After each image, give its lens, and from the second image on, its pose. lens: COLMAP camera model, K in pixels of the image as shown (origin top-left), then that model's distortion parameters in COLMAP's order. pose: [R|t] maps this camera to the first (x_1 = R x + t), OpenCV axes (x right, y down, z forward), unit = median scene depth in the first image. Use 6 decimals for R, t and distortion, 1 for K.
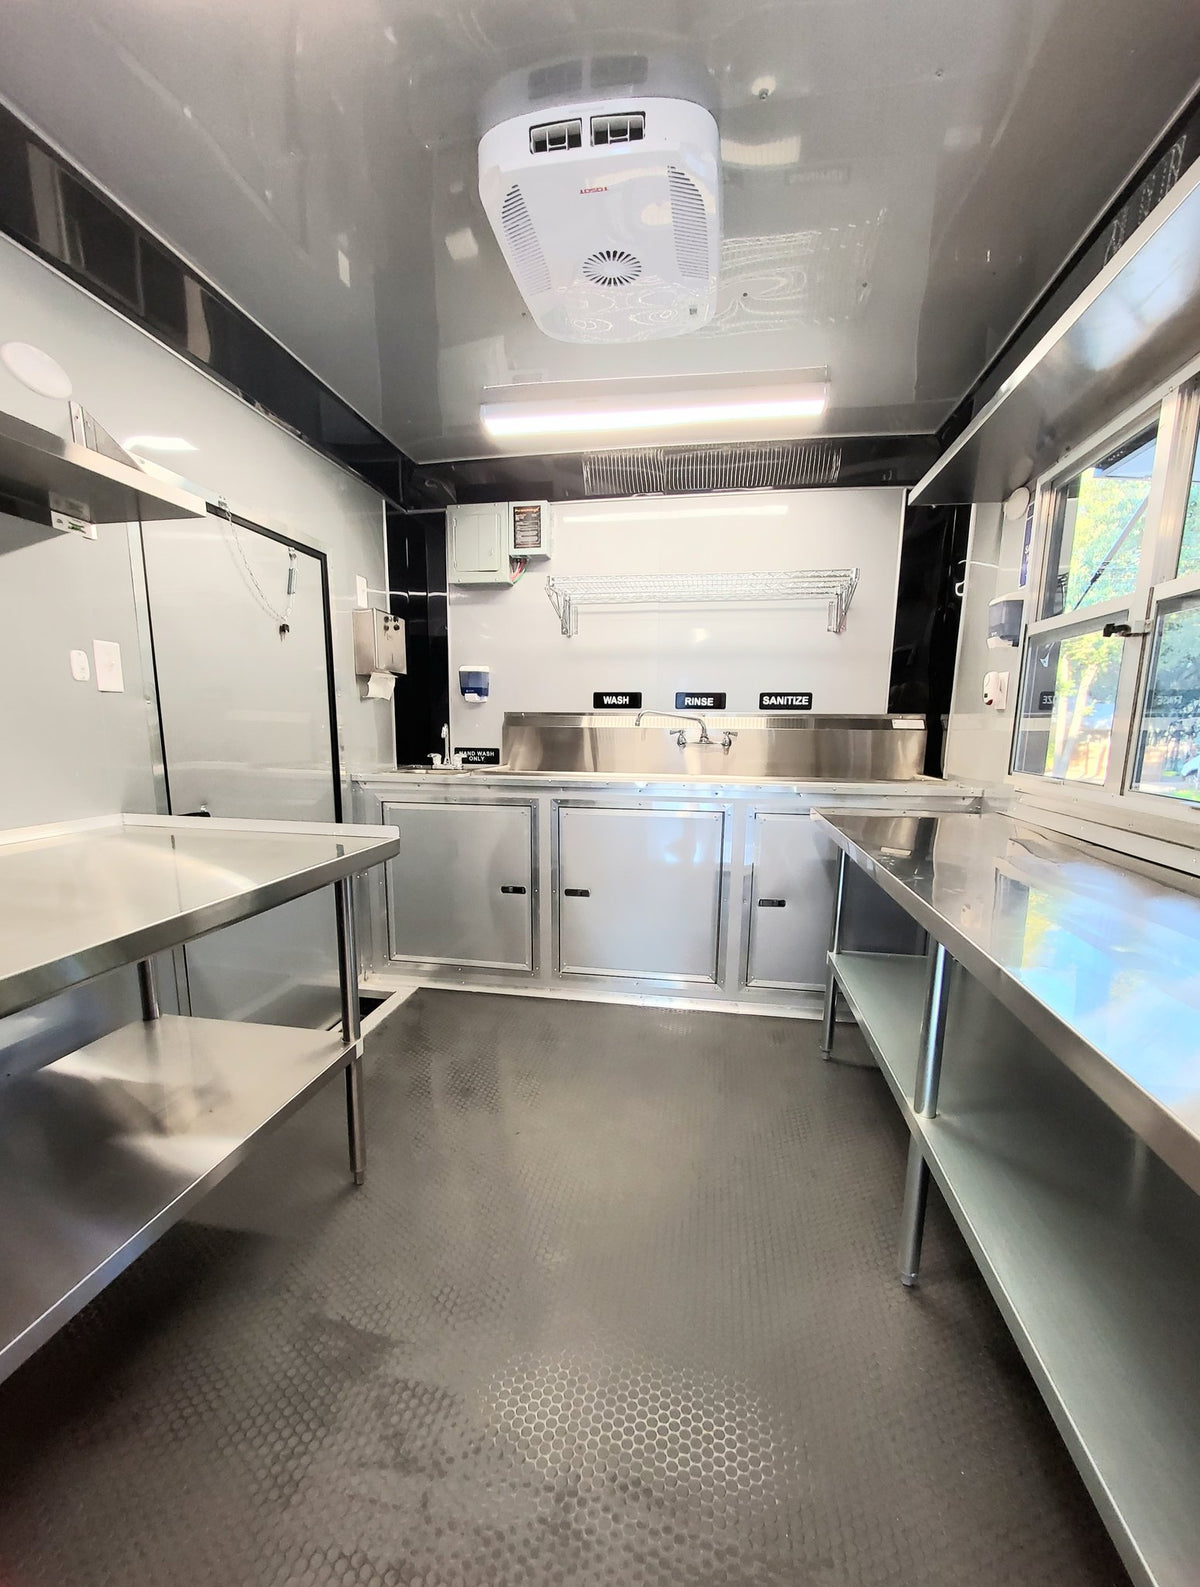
lens RADIAL K [[659.9, 0, 601.2], [0, 659.9, 845.3], [0, 0, 1]] dist [-0.014846, -0.000215]
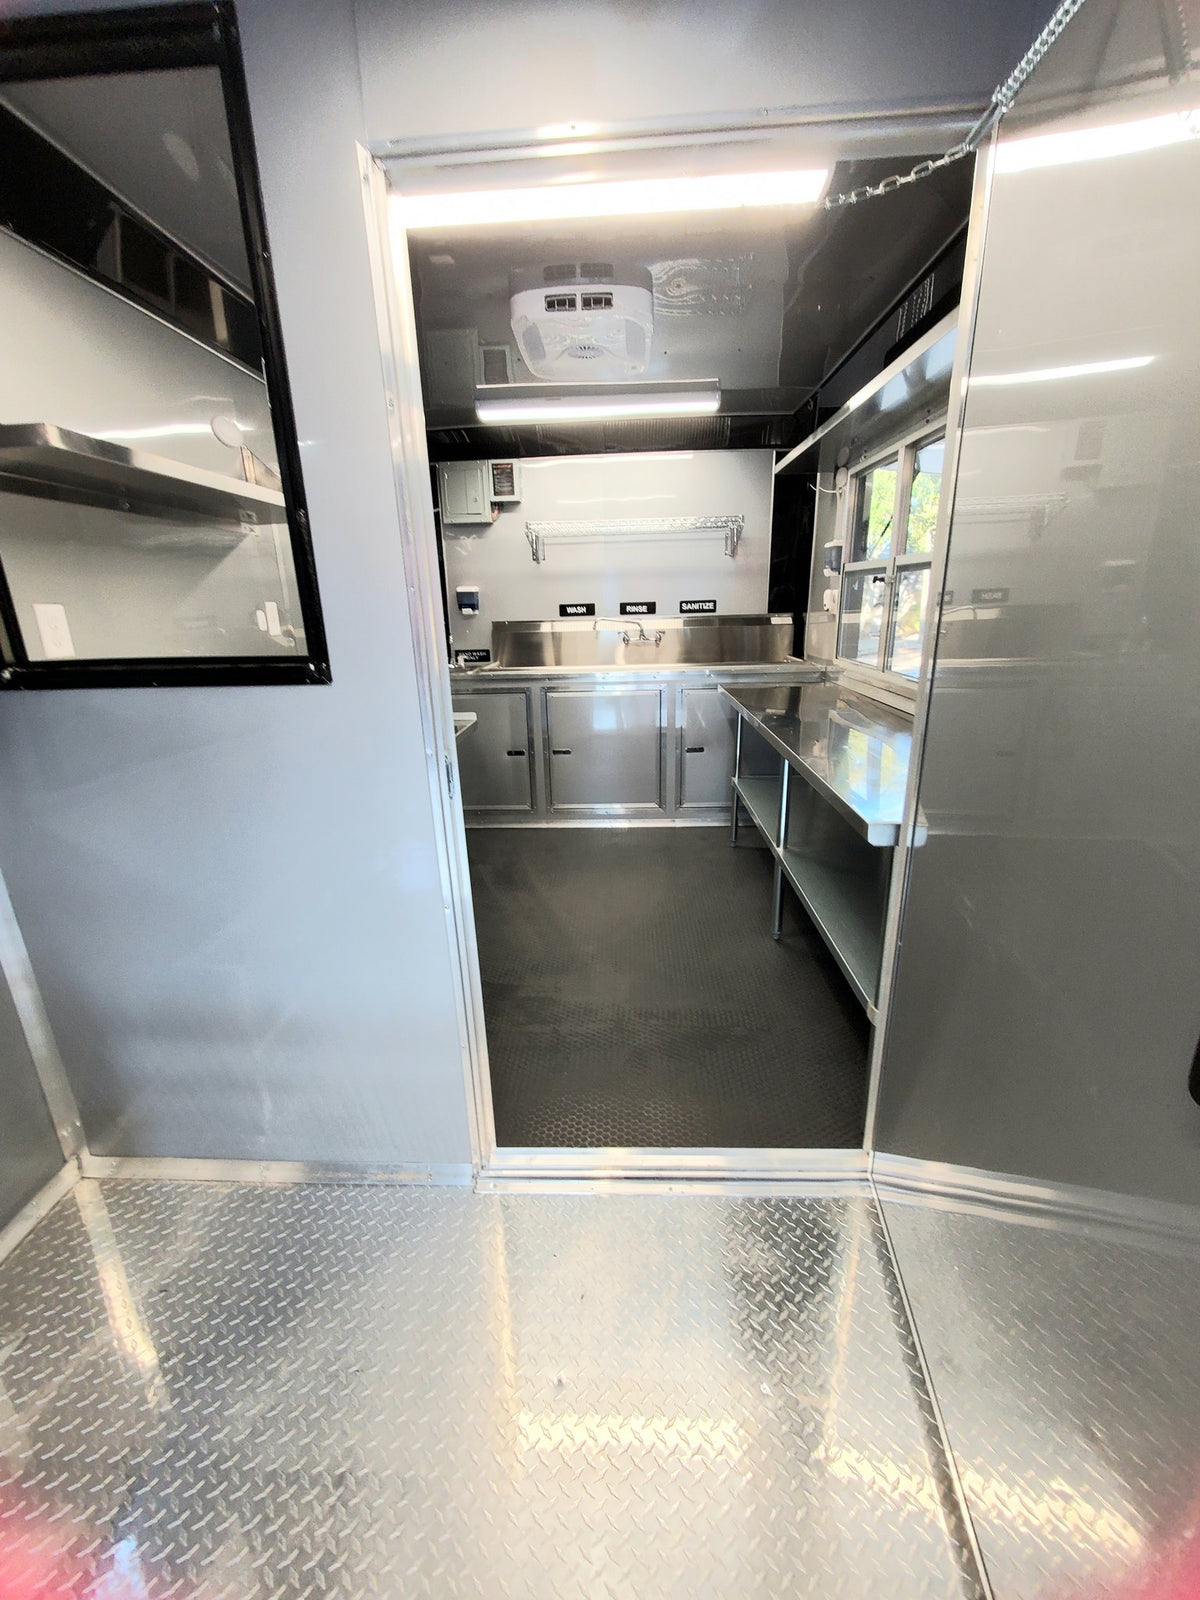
lens RADIAL K [[660.7, 0, 600.0], [0, 660.7, 800.0], [0, 0, 1]] dist [-0.001279, -0.000060]
pose [[0.989996, -0.074200, 0.120007, -0.131080], [0.058754, 0.990099, 0.127481, -0.003034], [-0.128278, -0.119154, 0.984554, -0.423817]]
